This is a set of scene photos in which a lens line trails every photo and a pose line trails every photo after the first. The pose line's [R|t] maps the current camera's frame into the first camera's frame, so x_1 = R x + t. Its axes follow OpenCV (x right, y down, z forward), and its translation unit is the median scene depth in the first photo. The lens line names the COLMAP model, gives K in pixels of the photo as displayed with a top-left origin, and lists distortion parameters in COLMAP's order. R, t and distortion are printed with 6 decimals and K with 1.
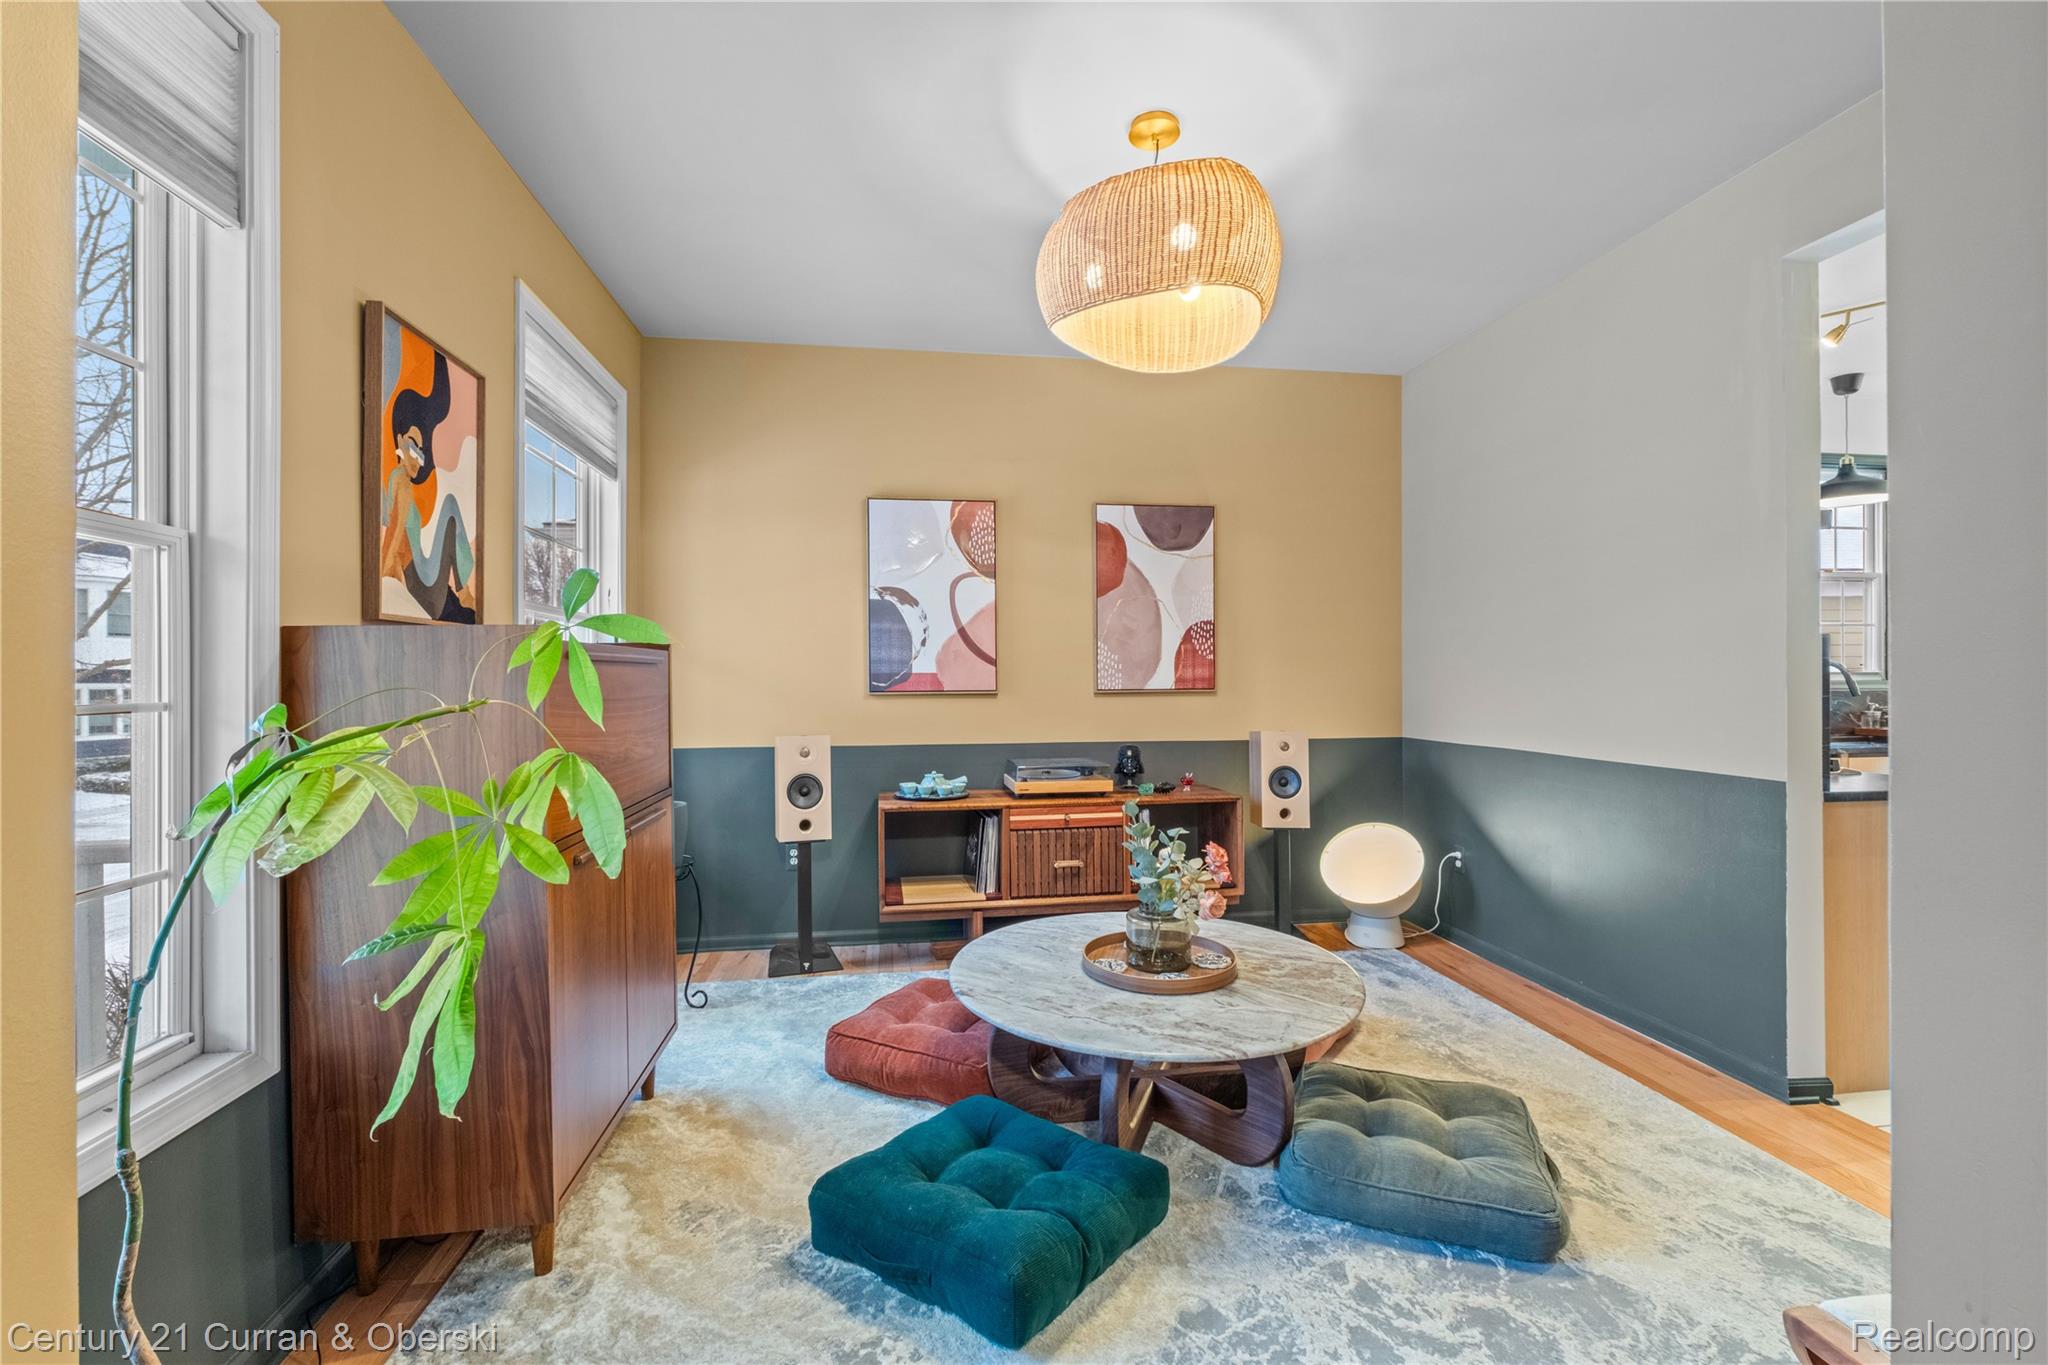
lens RADIAL K [[874.4, 0, 1024.5], [0, 874.4, 678.4], [0, 0, 1]] dist [-0.008626, 0.002132]
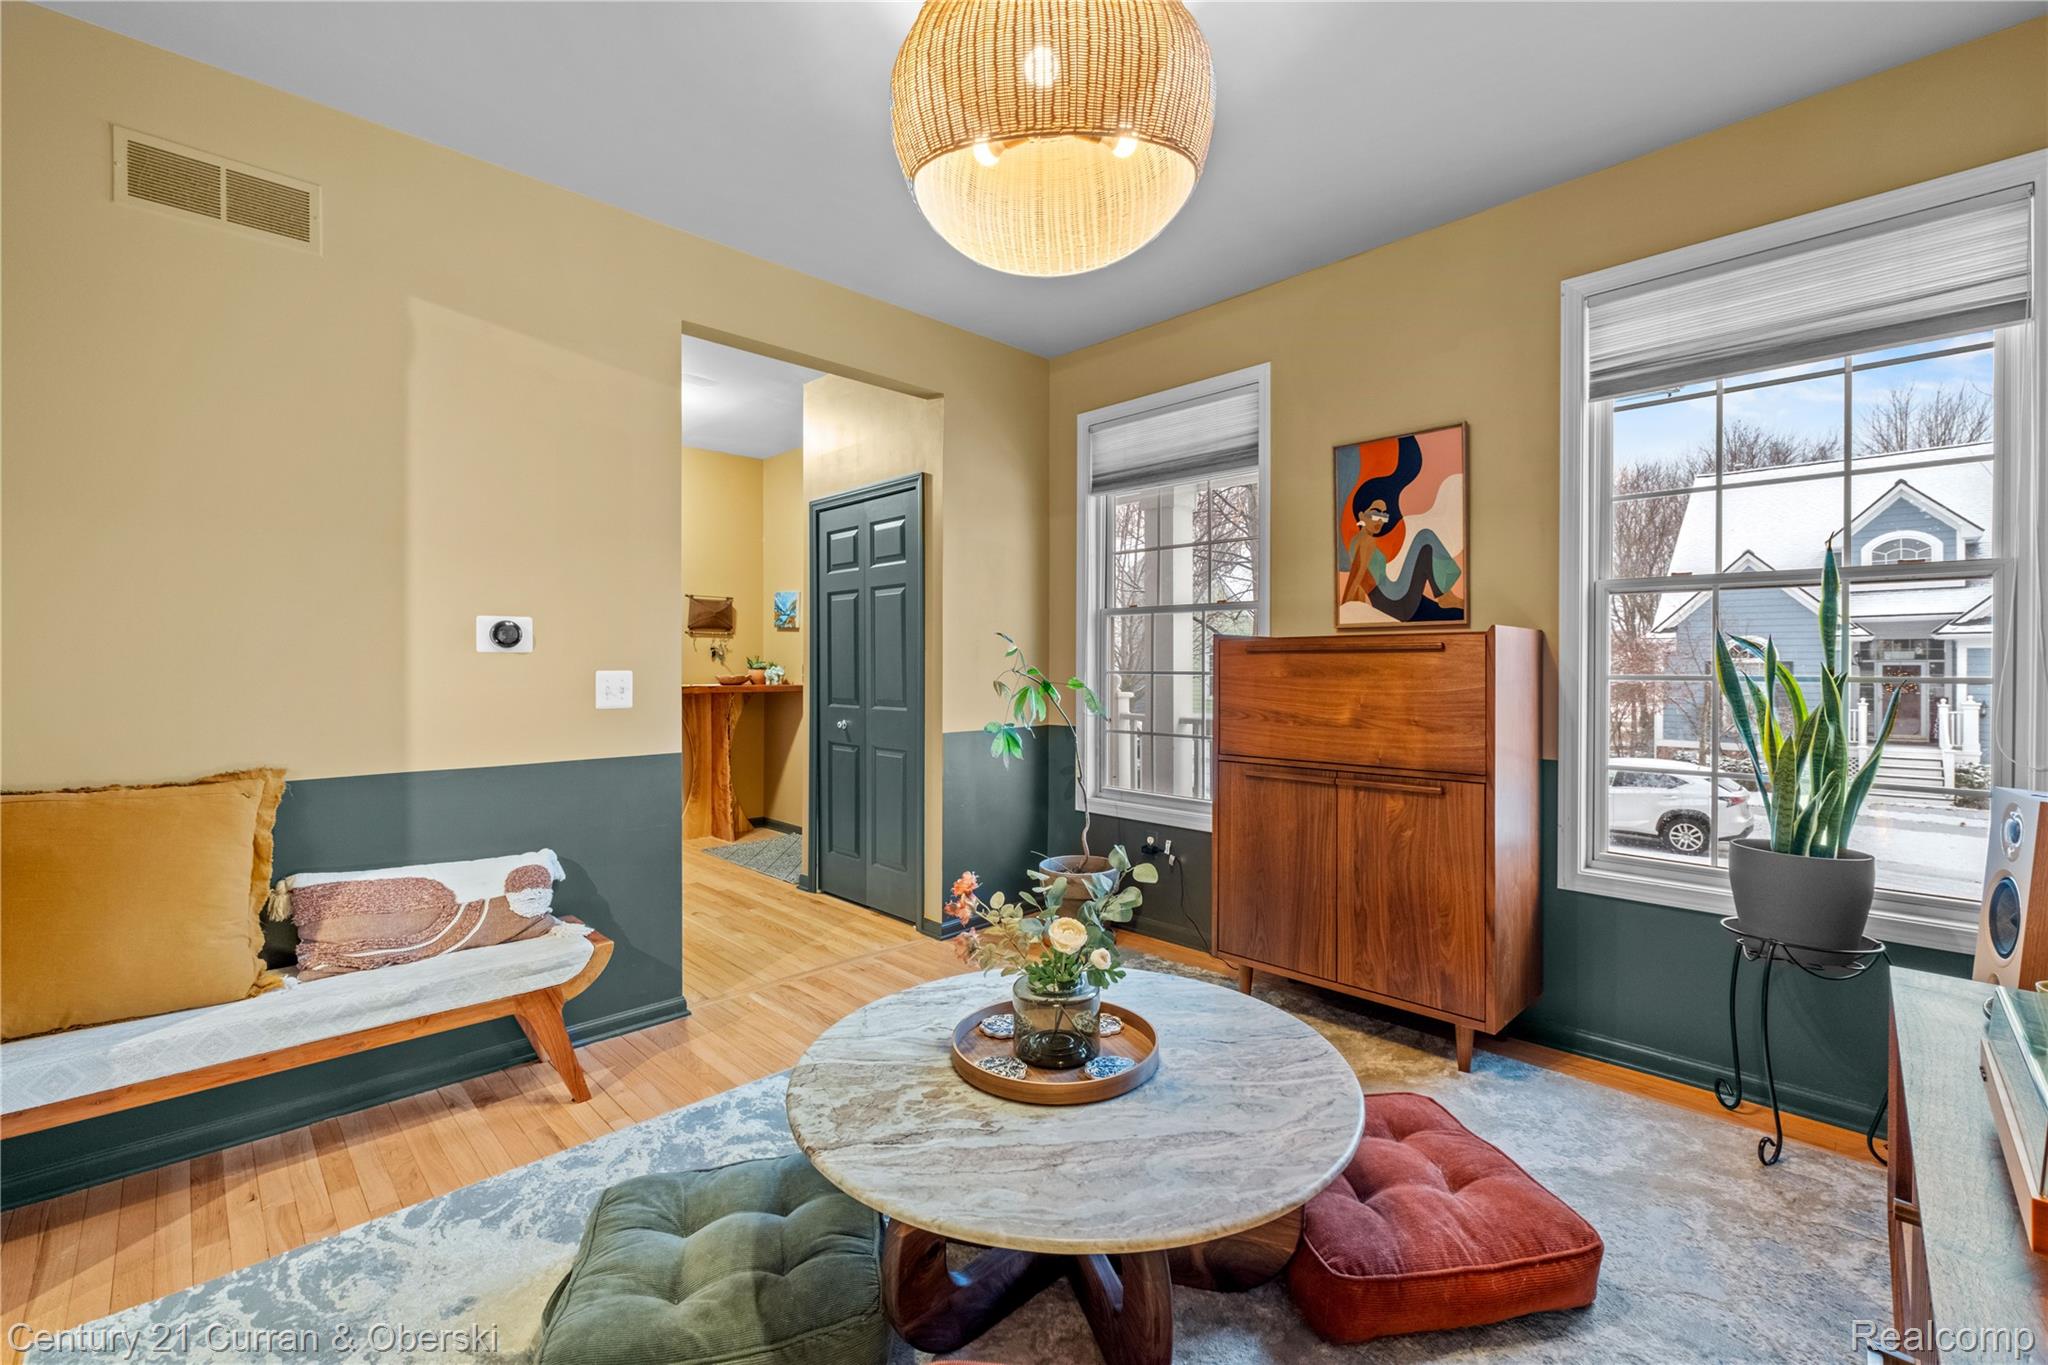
lens RADIAL K [[874.4, 0, 1033.1], [0, 874.4, 671.3], [0, 0, 1]] dist [-0.008626, 0.002132]
pose [[-0.803846, 0.011798, -0.594721, 0.635801], [0.002918, 0.999869, 0.015891, -0.008569], [0.594831, 0.011038, -0.803775, 1.656167]]
